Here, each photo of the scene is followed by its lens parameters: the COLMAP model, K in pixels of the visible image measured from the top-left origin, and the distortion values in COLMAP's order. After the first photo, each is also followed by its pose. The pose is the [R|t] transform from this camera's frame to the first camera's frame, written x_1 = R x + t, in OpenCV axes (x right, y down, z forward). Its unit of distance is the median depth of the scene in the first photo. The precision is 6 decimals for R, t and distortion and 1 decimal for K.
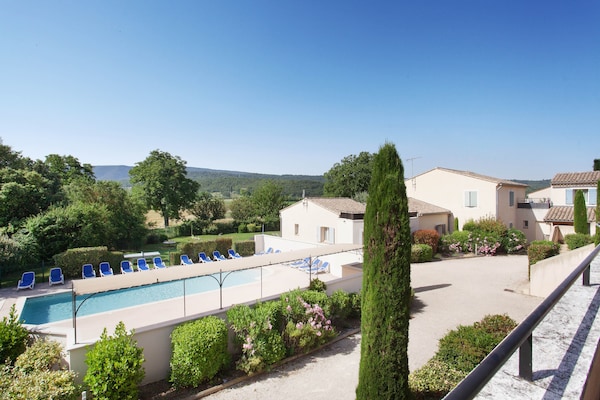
lens RADIAL K [[306.7, 0, 298.0], [0, 306.7, 198.1], [0, 0, 1]] dist [-0.029056, 0.004716]
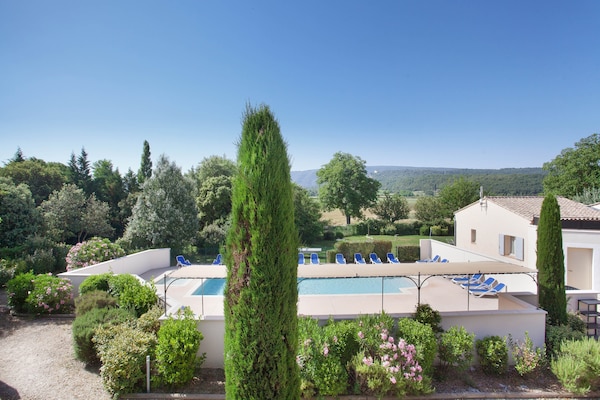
lens RADIAL K [[306.7, 0, 298.7], [0, 306.7, 202.0], [0, 0, 1]] dist [-0.029056, 0.004716]
pose [[0.793379, 0.006068, -0.608698, 0.108095], [0.003833, 0.999881, 0.014963, -0.000685], [0.608716, -0.014205, 0.793261, 0.089874]]
